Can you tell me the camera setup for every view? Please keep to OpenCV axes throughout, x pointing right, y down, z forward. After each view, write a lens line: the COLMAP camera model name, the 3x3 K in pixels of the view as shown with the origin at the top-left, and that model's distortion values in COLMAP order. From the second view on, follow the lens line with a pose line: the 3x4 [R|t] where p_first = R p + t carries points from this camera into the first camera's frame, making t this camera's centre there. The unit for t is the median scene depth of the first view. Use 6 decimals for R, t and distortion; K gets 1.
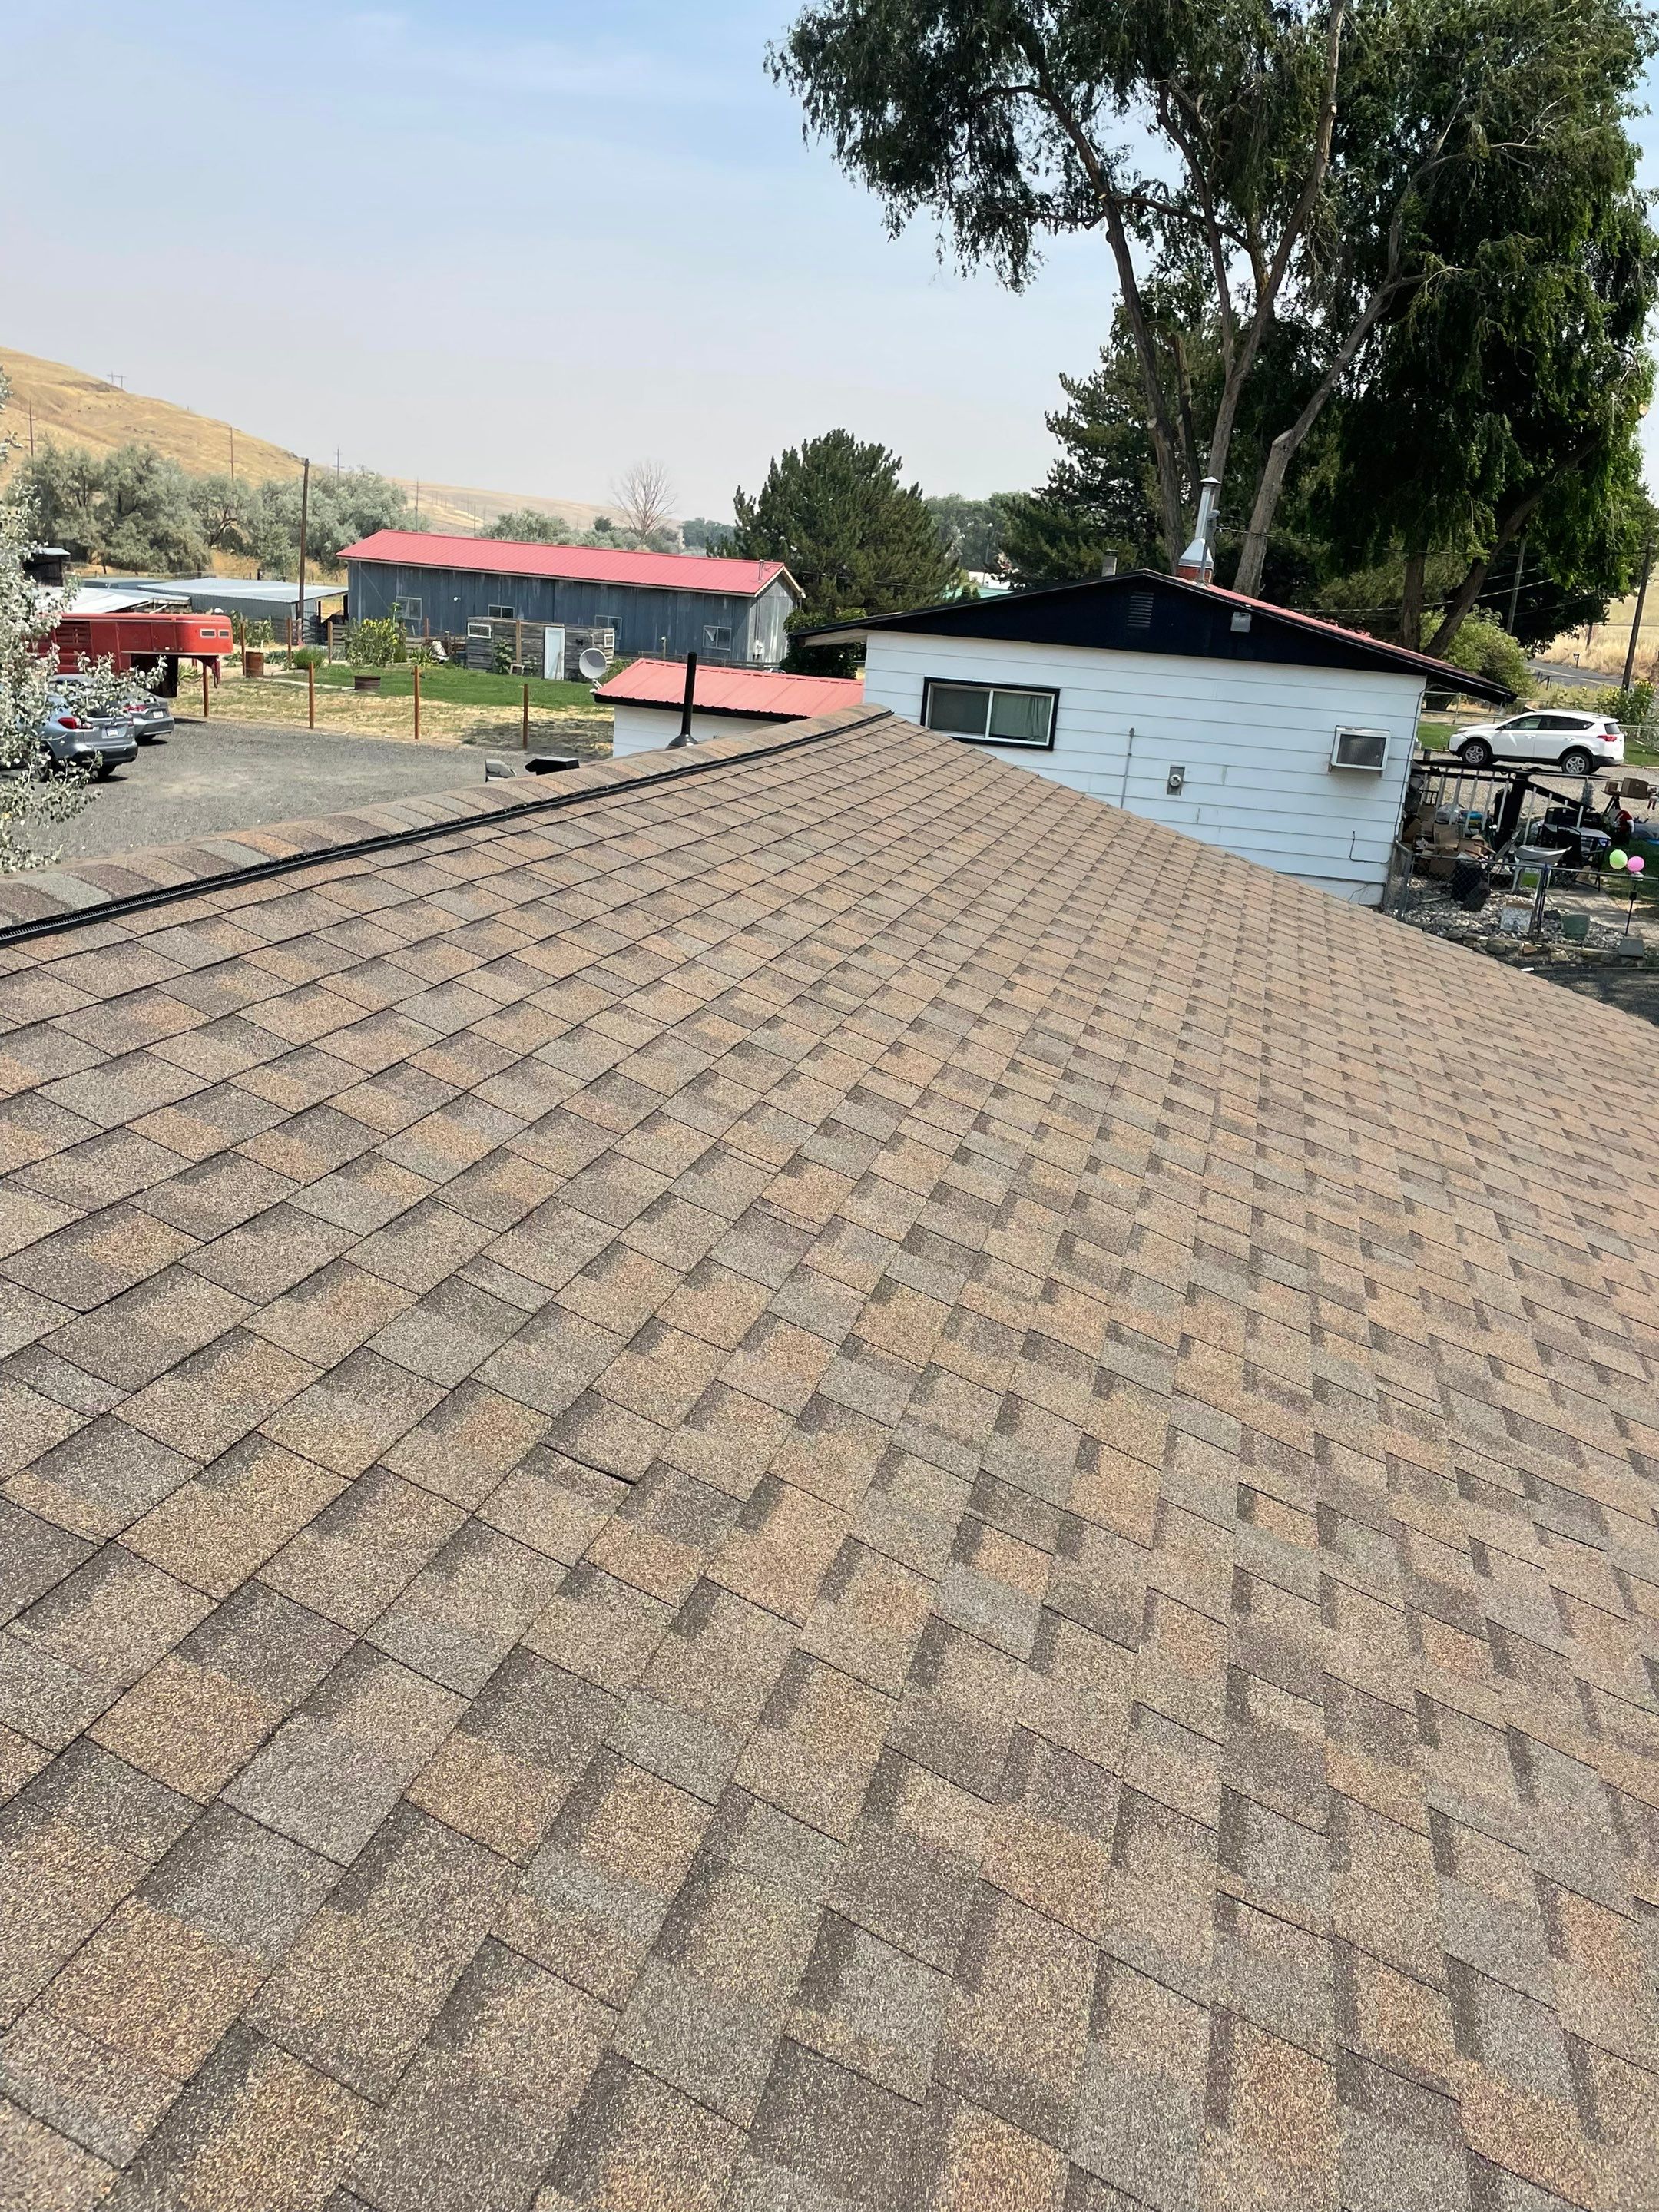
lens RADIAL K [[1830.9, 0, 829.5], [0, 1830.9, 1106.0], [0, 0, 1]] dist [0.129890, -0.135422]
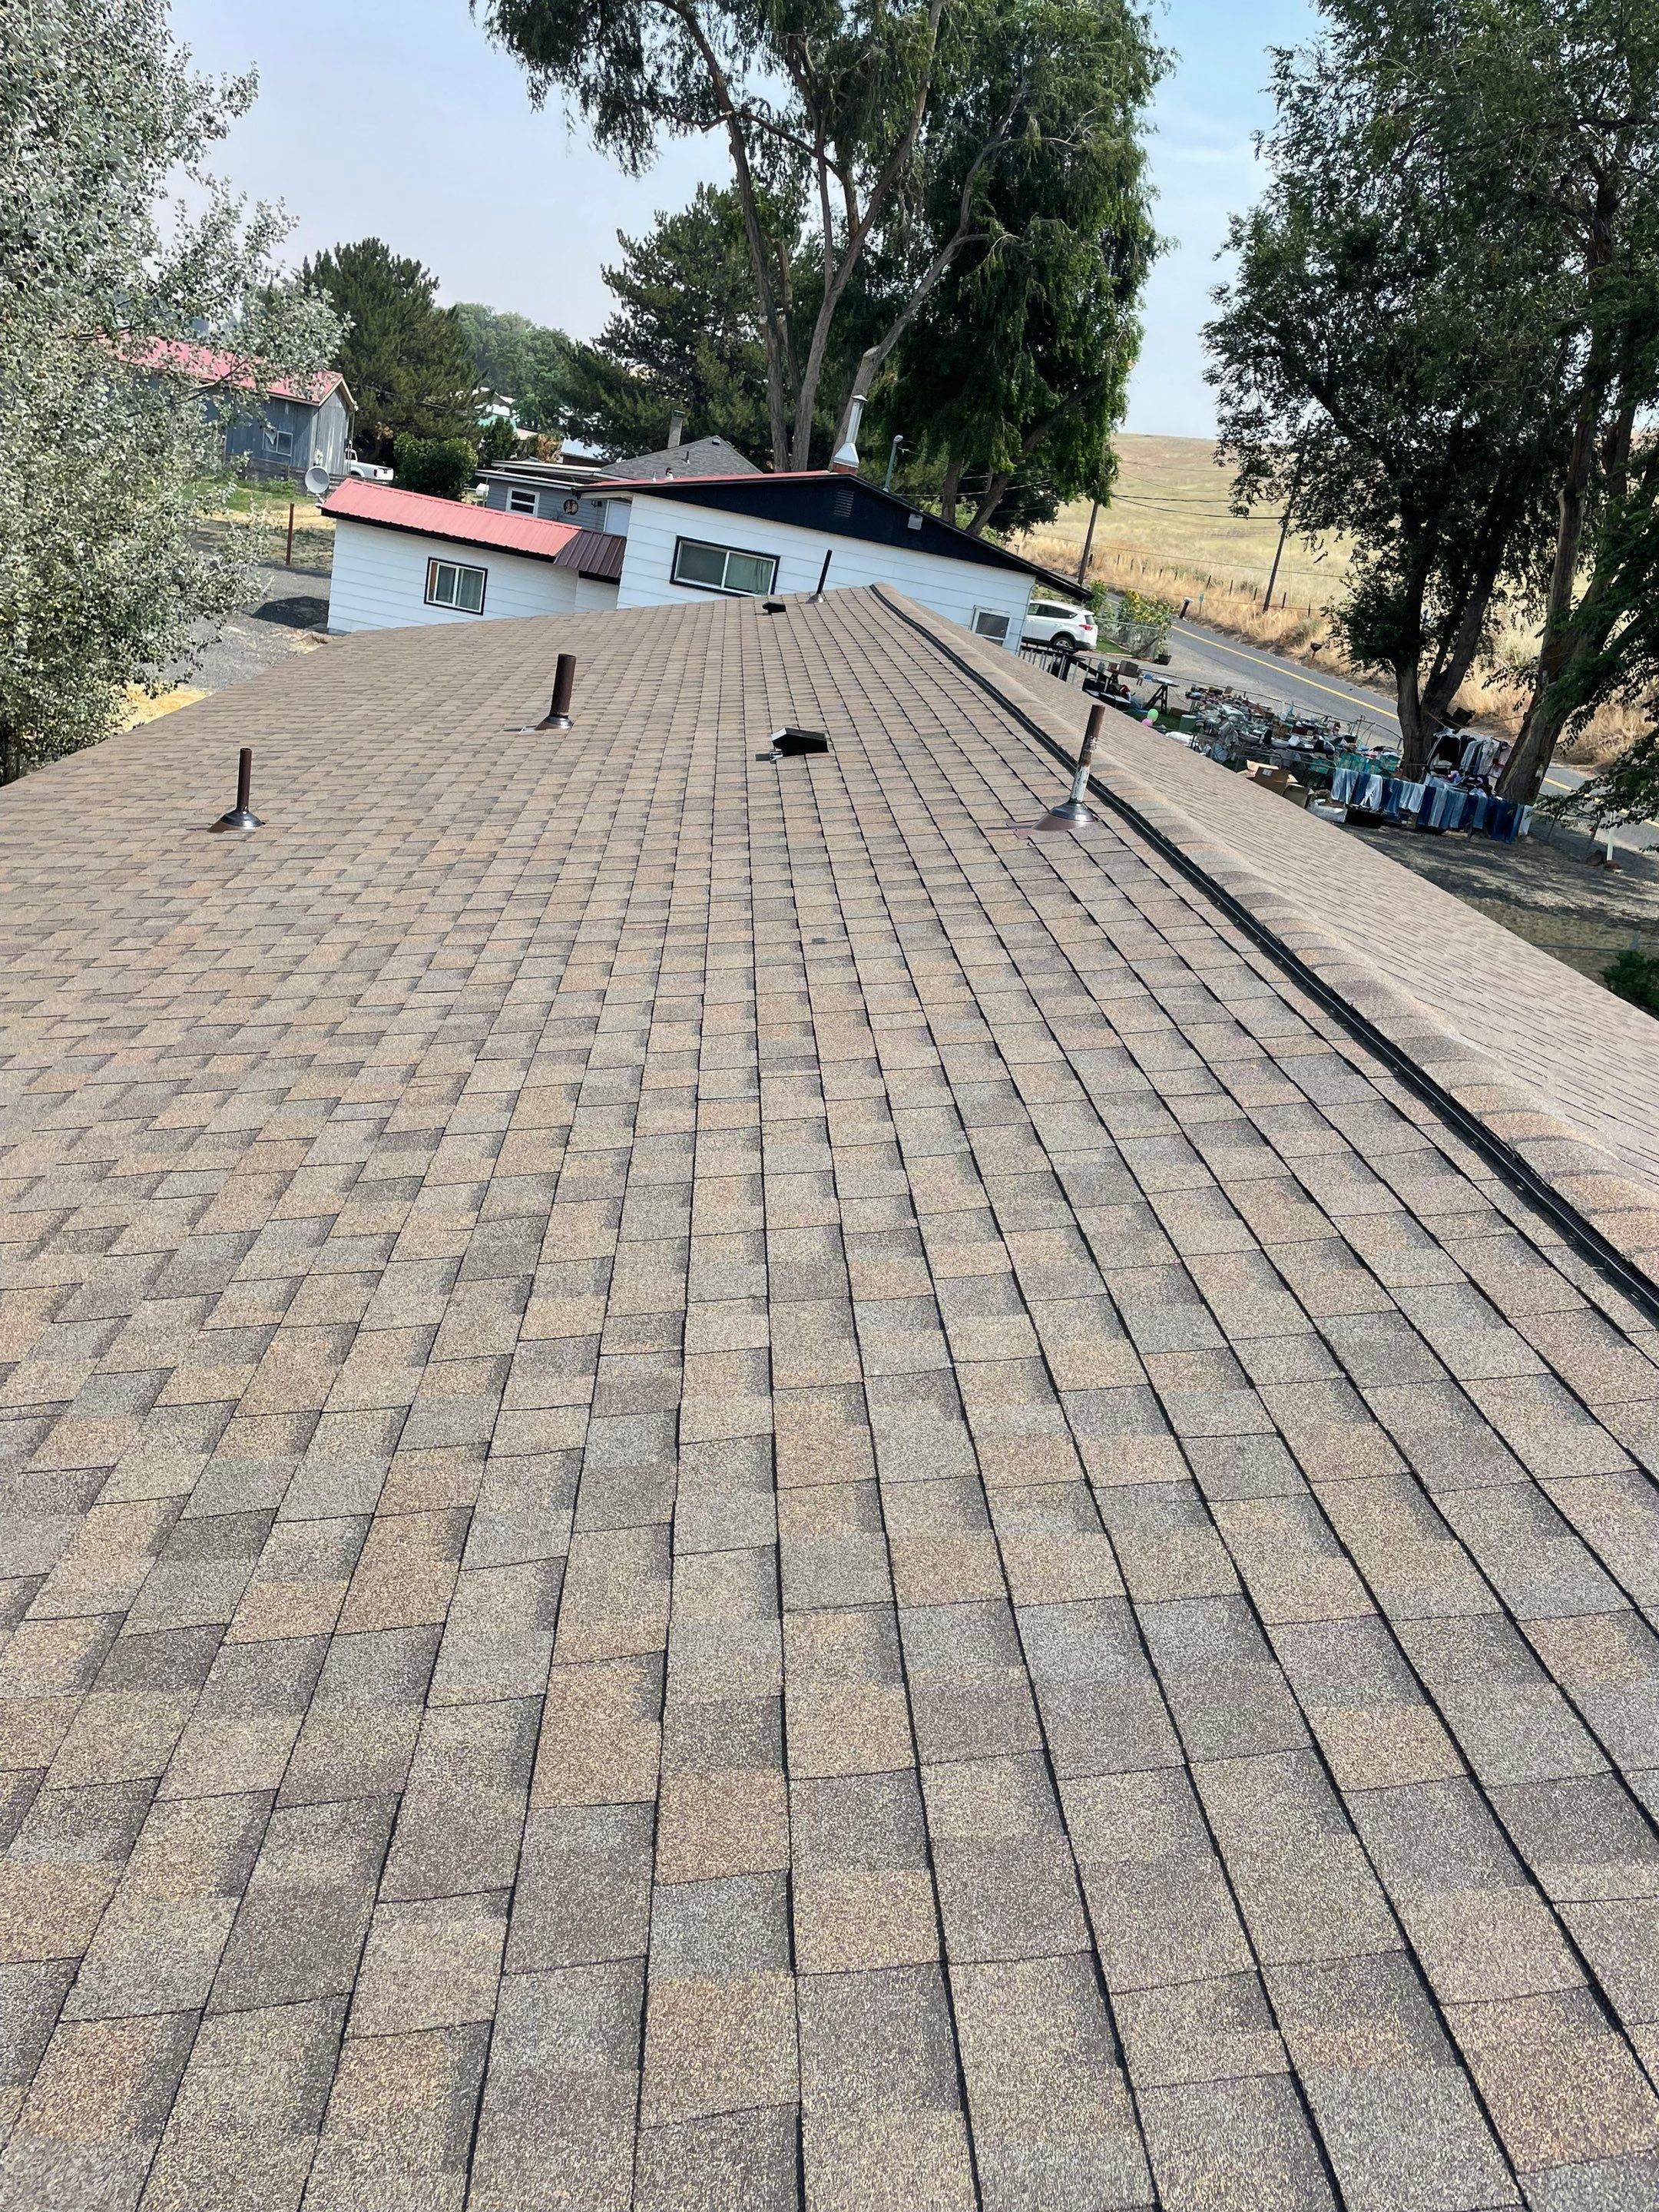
lens RADIAL K [[1724.2, 0, 829.5], [0, 1724.2, 1106.0], [0, 0, 1]] dist [0.067382, -0.009170]
pose [[0.960040, 0.008781, 0.279726, -0.074931], [-0.036510, 0.994896, 0.094073, 0.020681], [-0.277472, -0.100526, 0.955460, -0.103154]]
